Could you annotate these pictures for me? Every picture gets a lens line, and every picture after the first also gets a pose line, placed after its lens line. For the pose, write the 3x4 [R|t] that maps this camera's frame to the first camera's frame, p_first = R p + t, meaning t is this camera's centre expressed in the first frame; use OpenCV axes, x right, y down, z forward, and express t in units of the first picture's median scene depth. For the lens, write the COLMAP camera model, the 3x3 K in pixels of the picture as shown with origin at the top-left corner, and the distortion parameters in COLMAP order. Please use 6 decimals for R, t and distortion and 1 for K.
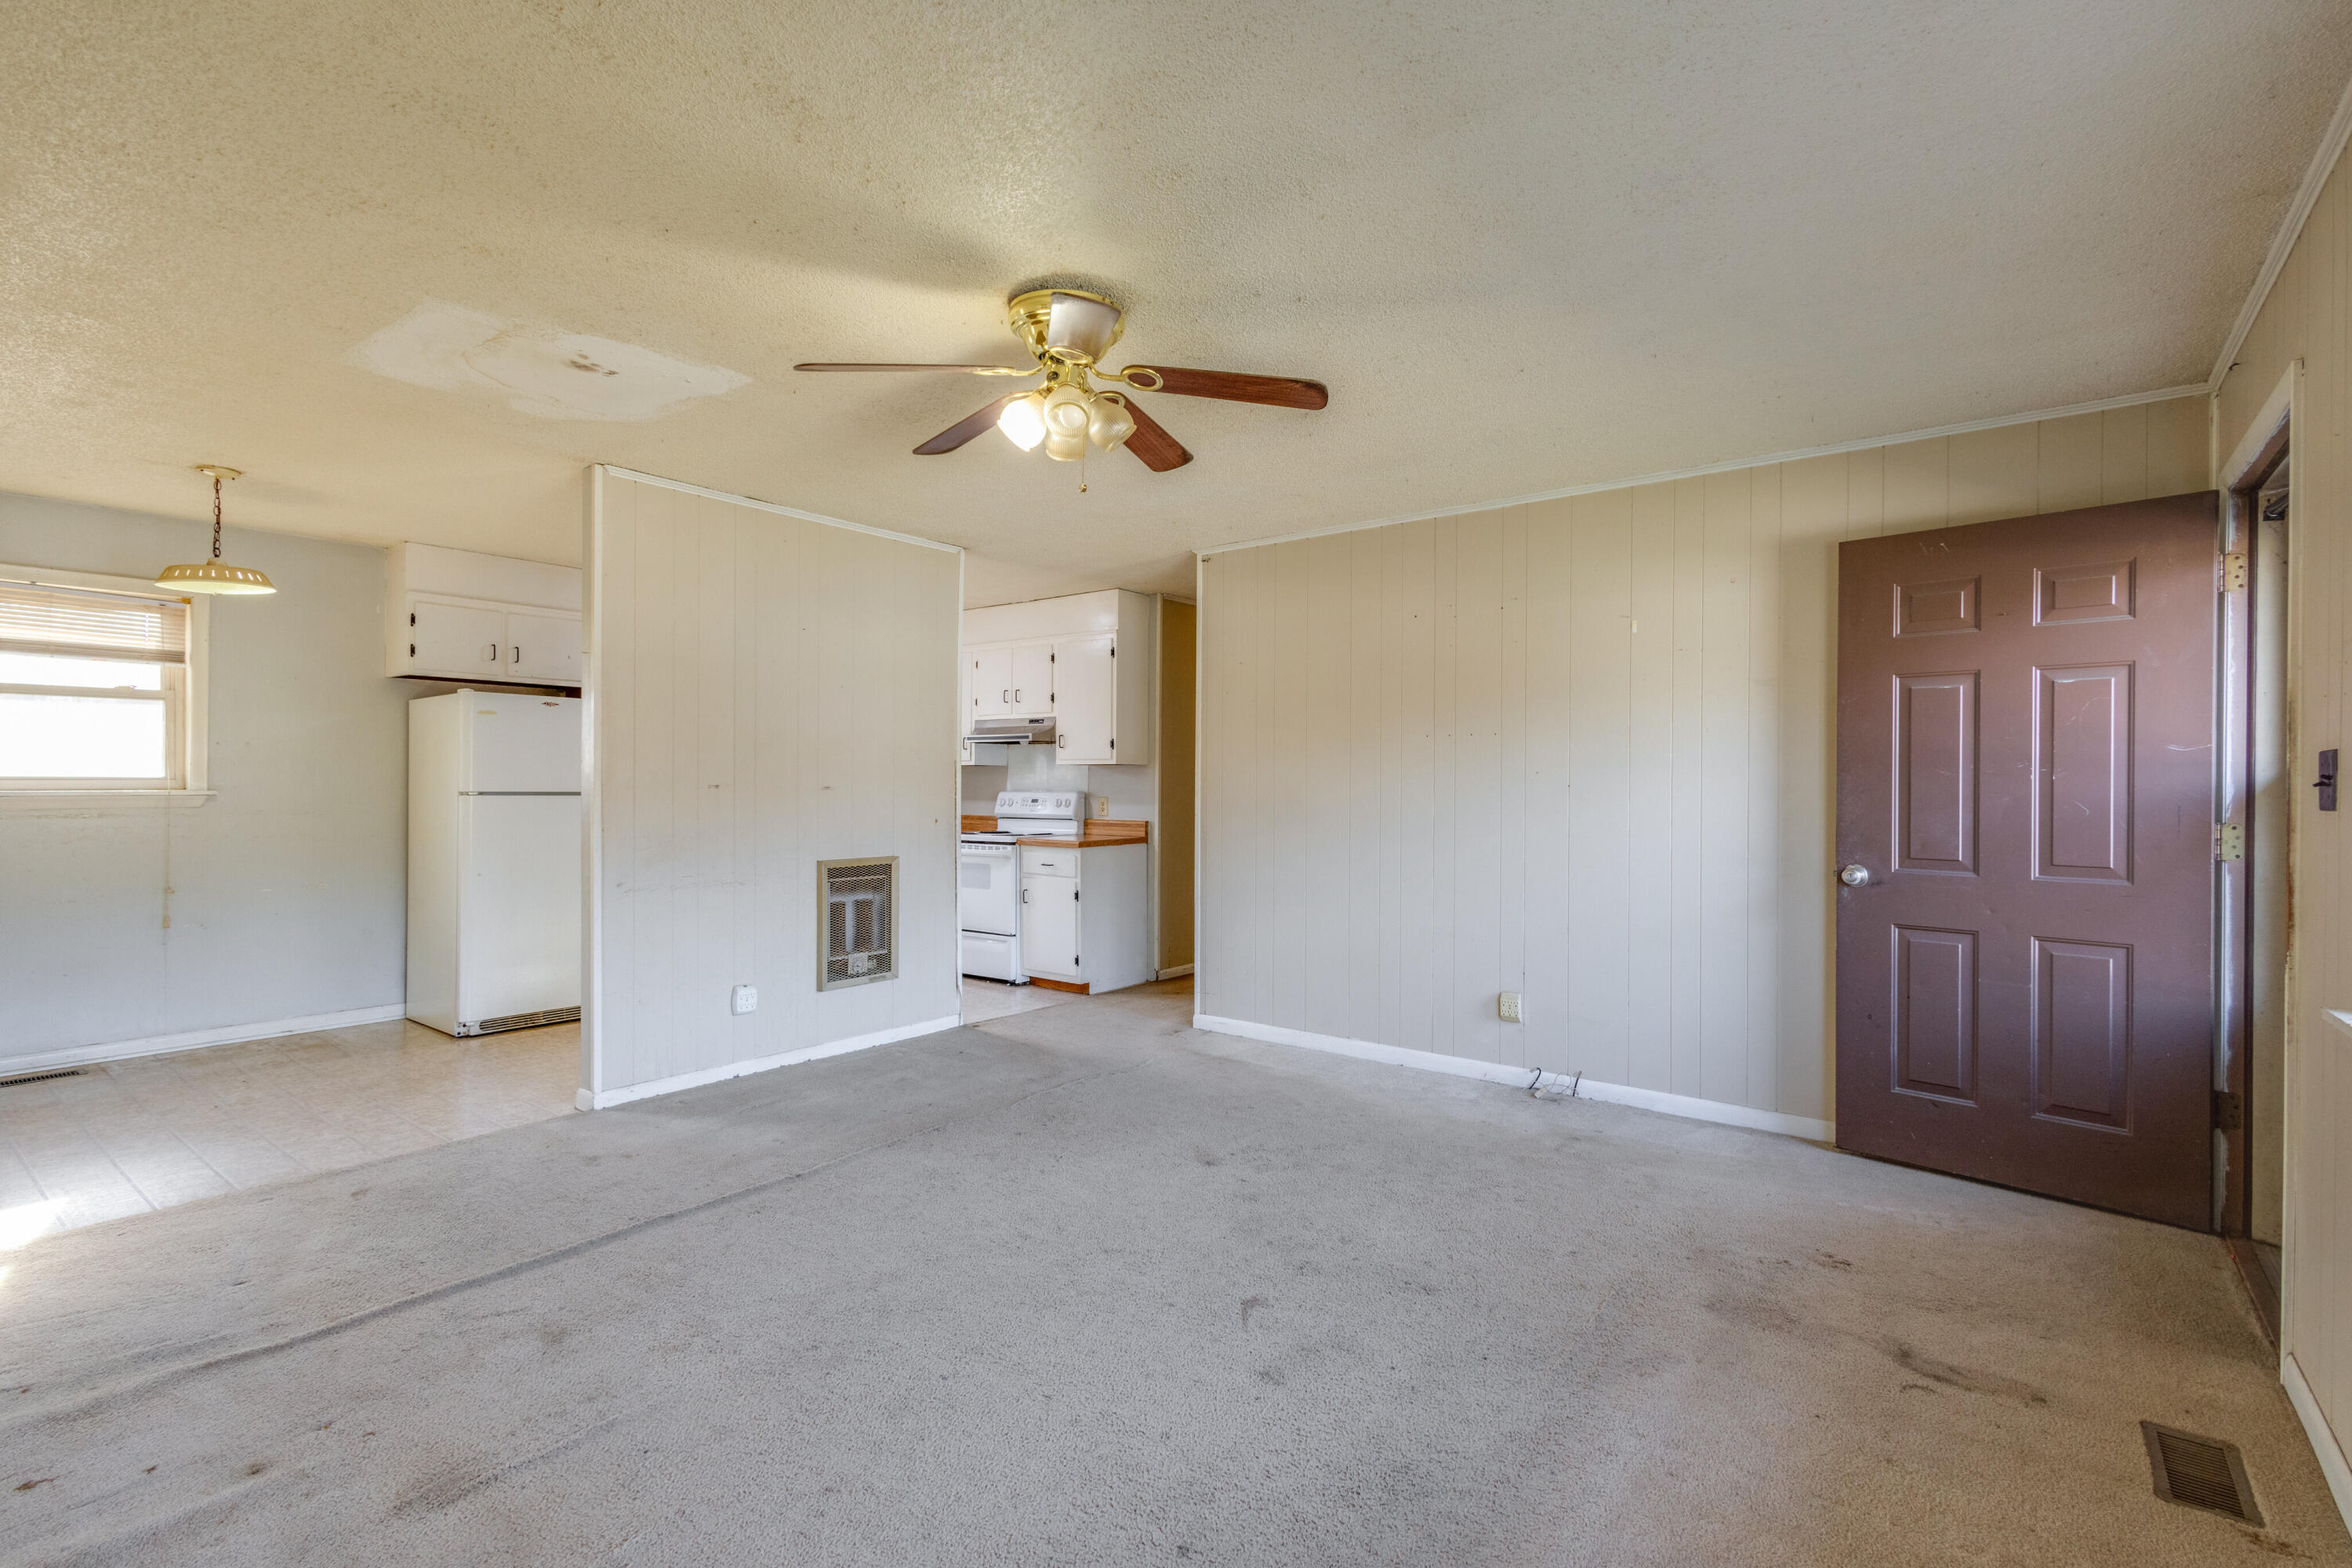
lens RADIAL K [[1073.6, 0, 1168.5], [0, 1073.6, 782.2], [0, 0, 1]] dist [0.001800, 0.000076]
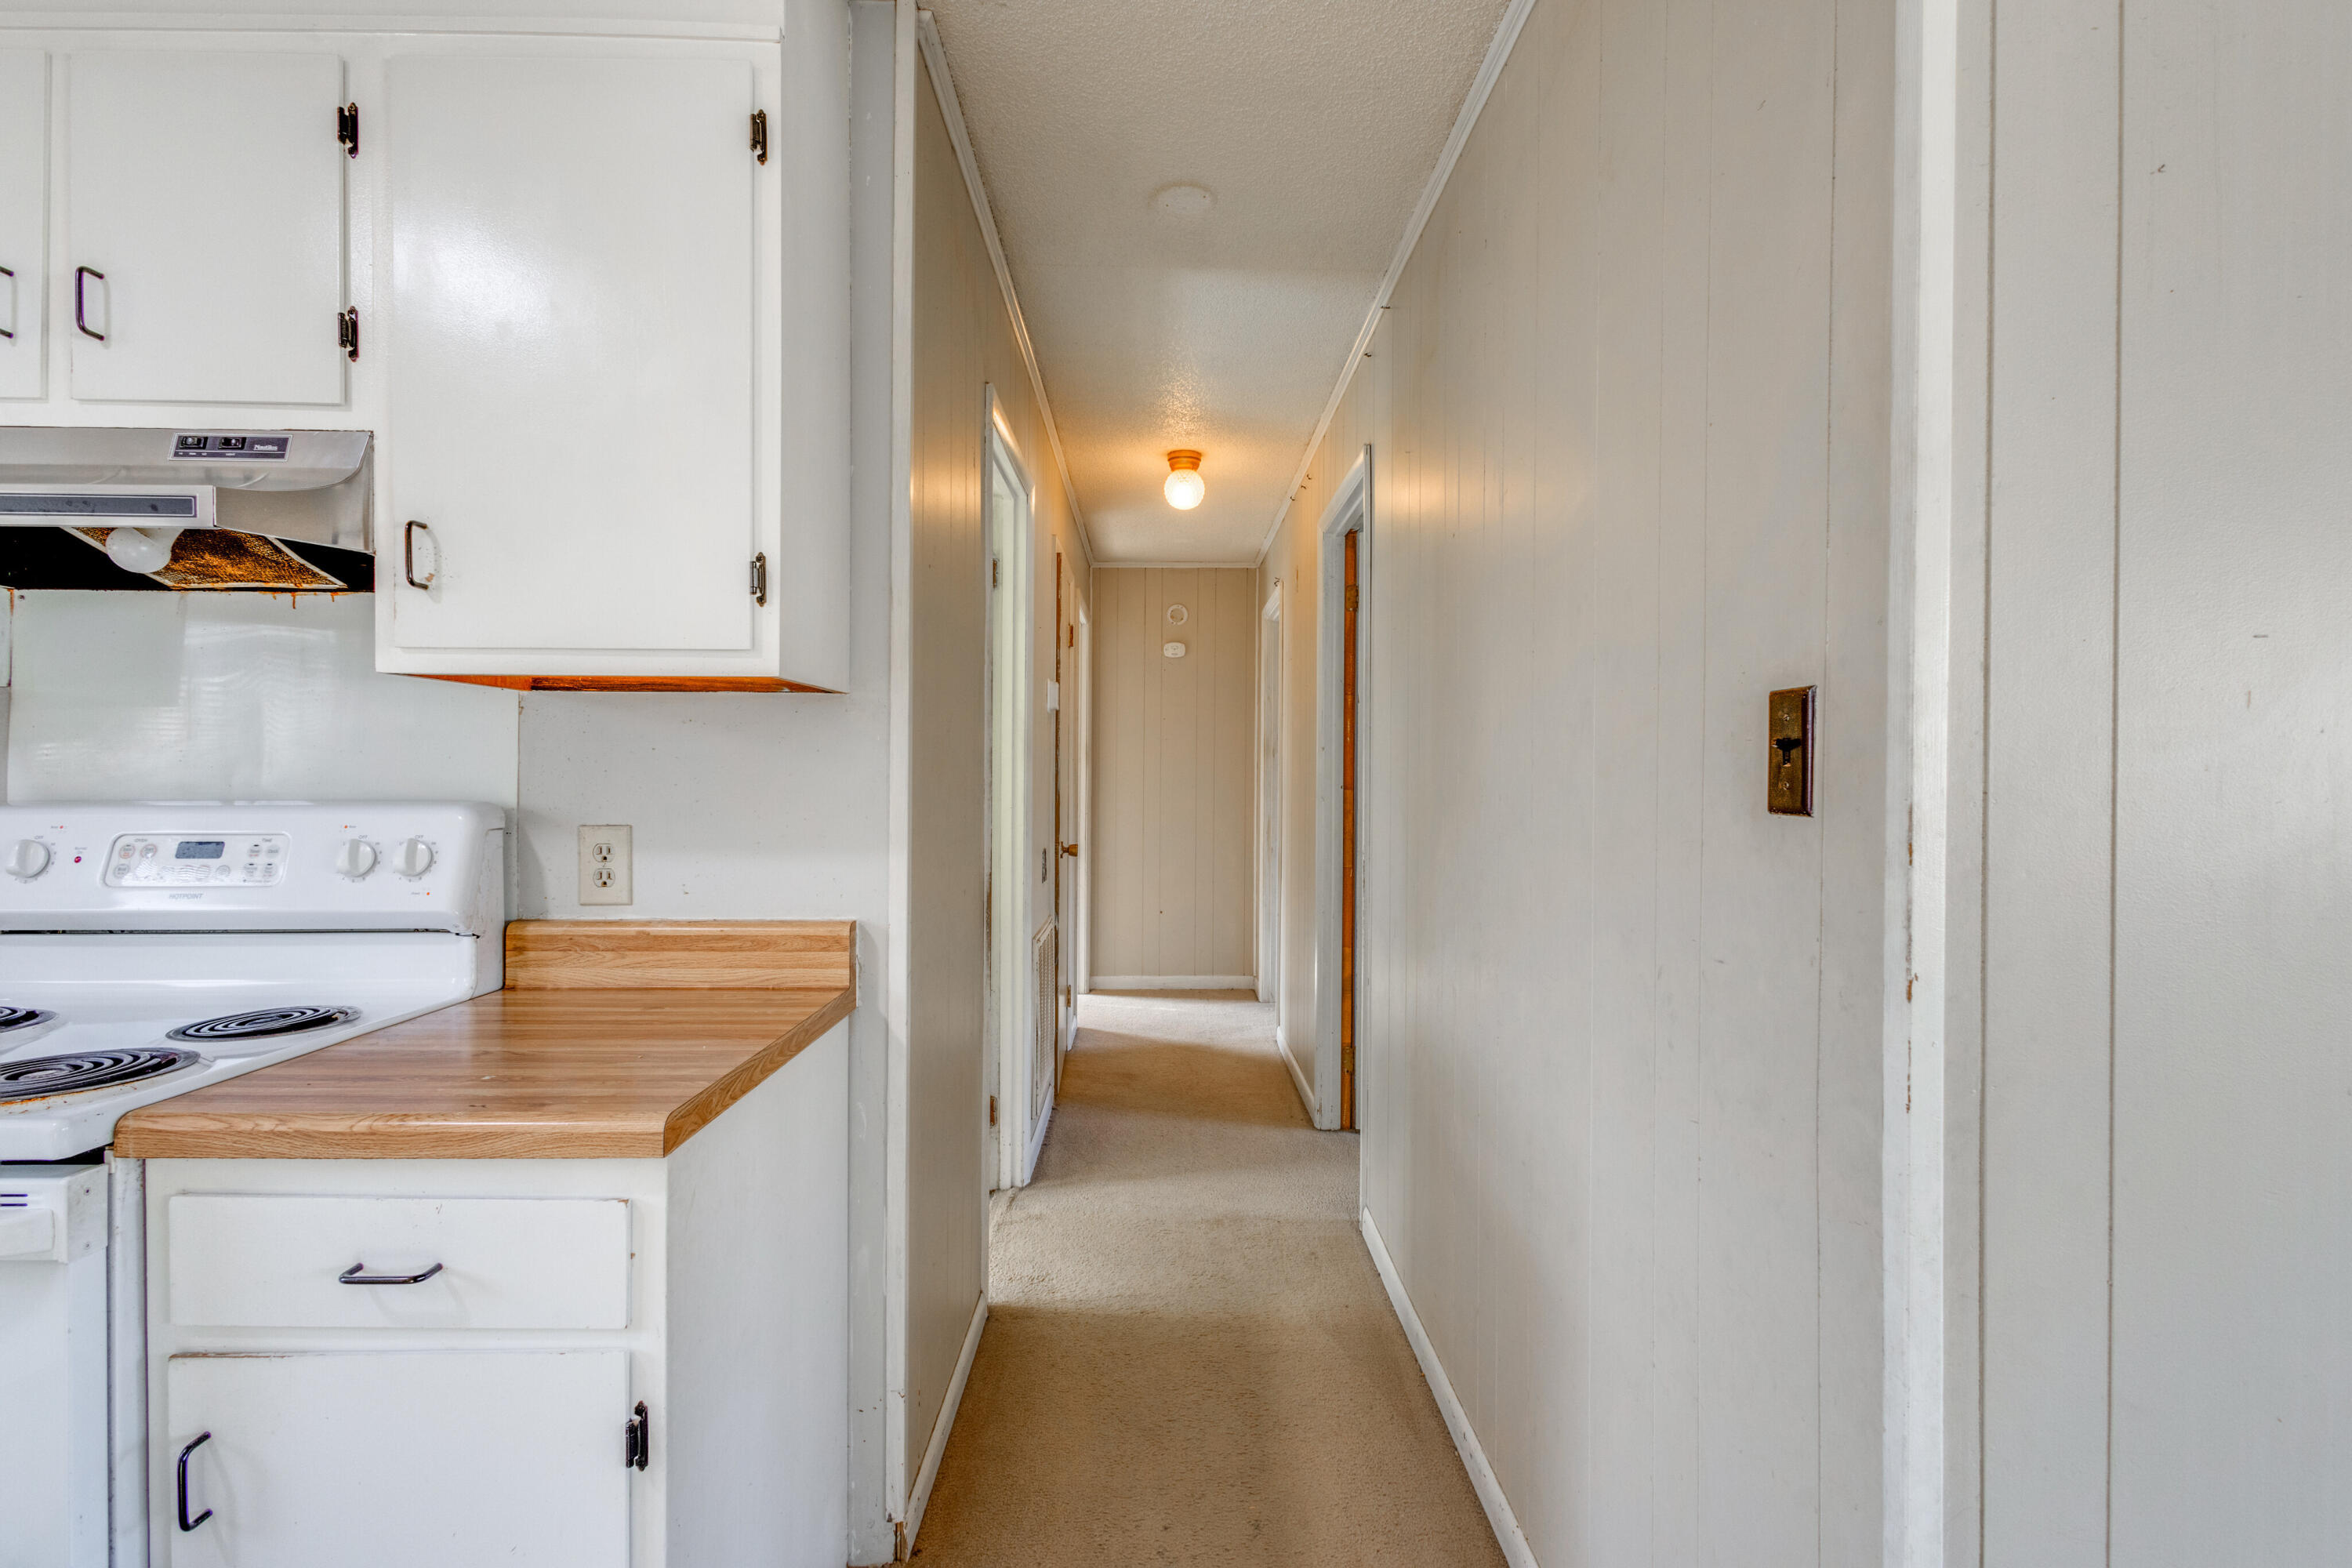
lens RADIAL K [[1069.7, 0, 1181.6], [0, 1069.7, 794.8], [0, 0, 1]] dist [0.005381, 0.000624]
pose [[0.771451, -0.002678, 0.636284, -0.116068], [-0.002721, 0.999968, 0.007507, 0.004790], [-0.636284, -0.007523, 0.771419, 0.750897]]
